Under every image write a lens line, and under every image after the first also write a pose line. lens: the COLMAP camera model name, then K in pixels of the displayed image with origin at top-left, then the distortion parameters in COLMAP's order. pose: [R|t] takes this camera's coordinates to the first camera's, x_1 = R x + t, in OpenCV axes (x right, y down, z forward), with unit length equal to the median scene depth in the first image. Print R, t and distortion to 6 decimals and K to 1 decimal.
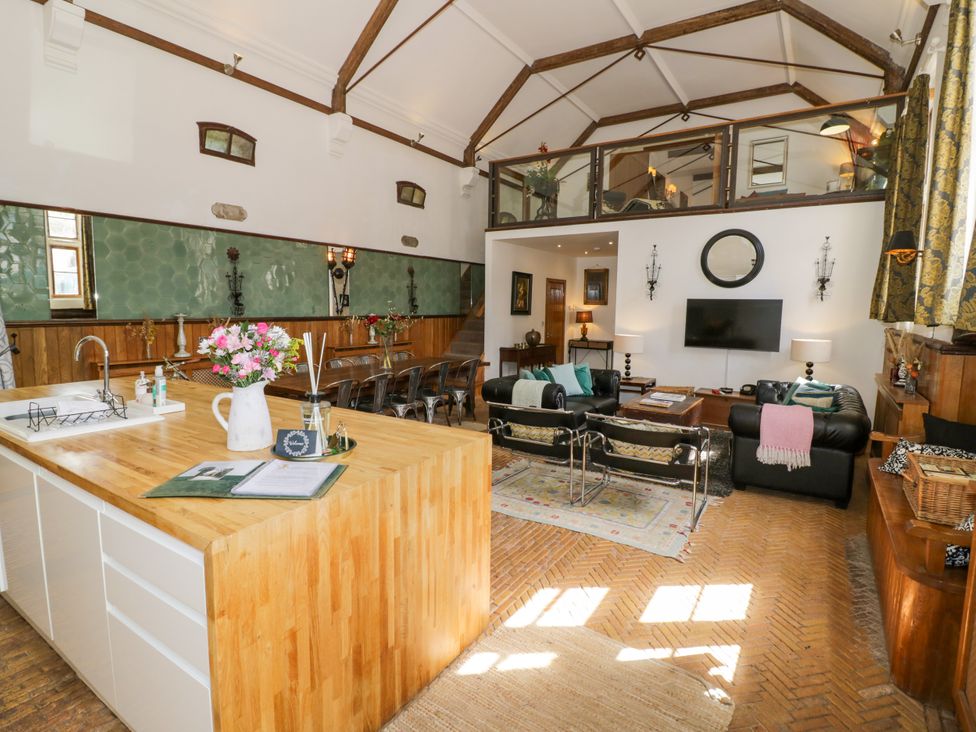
lens RADIAL K [[508.0, 0, 488.6], [0, 508.0, 356.2], [0, 0, 1]] dist [0.002440, -0.014470]
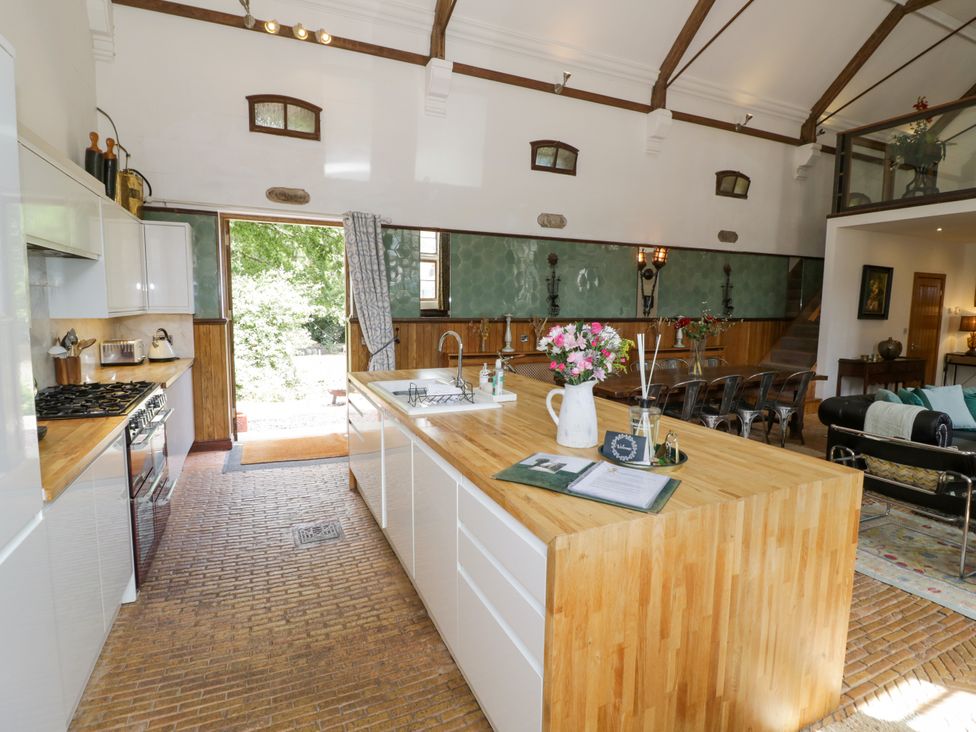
lens RADIAL K [[508.0, 0, 488.6], [0, 508.0, 356.2], [0, 0, 1]] dist [0.002440, -0.014470]
pose [[0.843779, 0.052530, -0.534115, -0.029944], [-0.054592, 0.998437, 0.011954, 0.000019], [0.533908, 0.019071, 0.845328, 0.013692]]
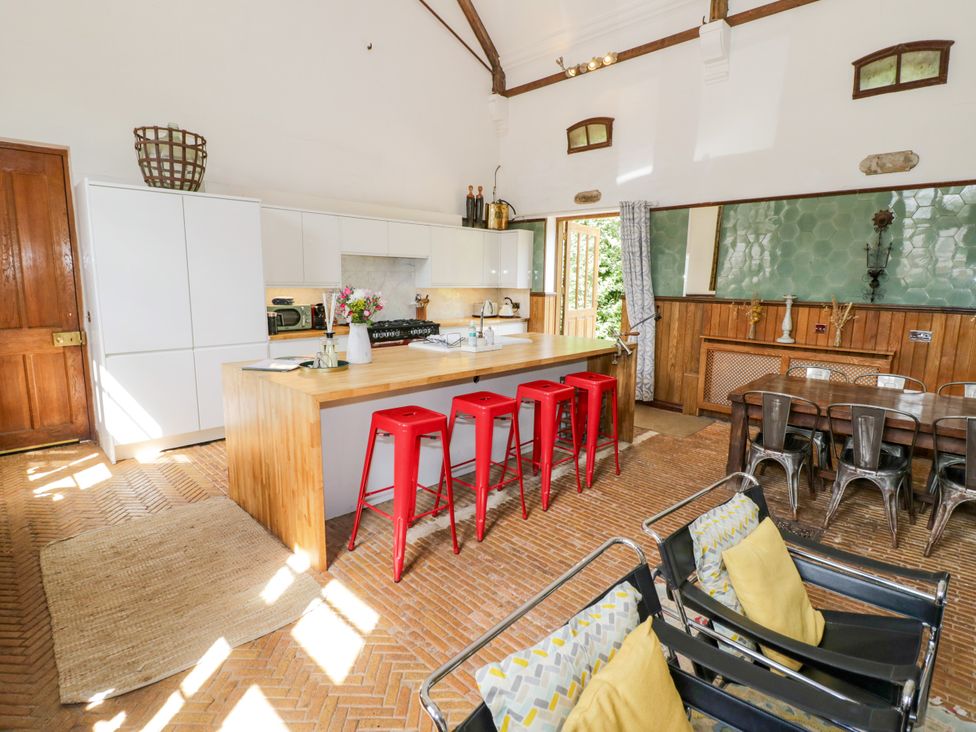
lens RADIAL K [[510.0, 0, 488.0], [0, 510.0, 366.0], [0, 0, 1]] dist [0.001723, -0.014822]
pose [[-0.206482, 0.143292, -0.967901, 0.398736], [-0.116764, 0.978541, 0.169777, -0.048915], [0.971458, 0.148072, -0.185320, 0.630764]]
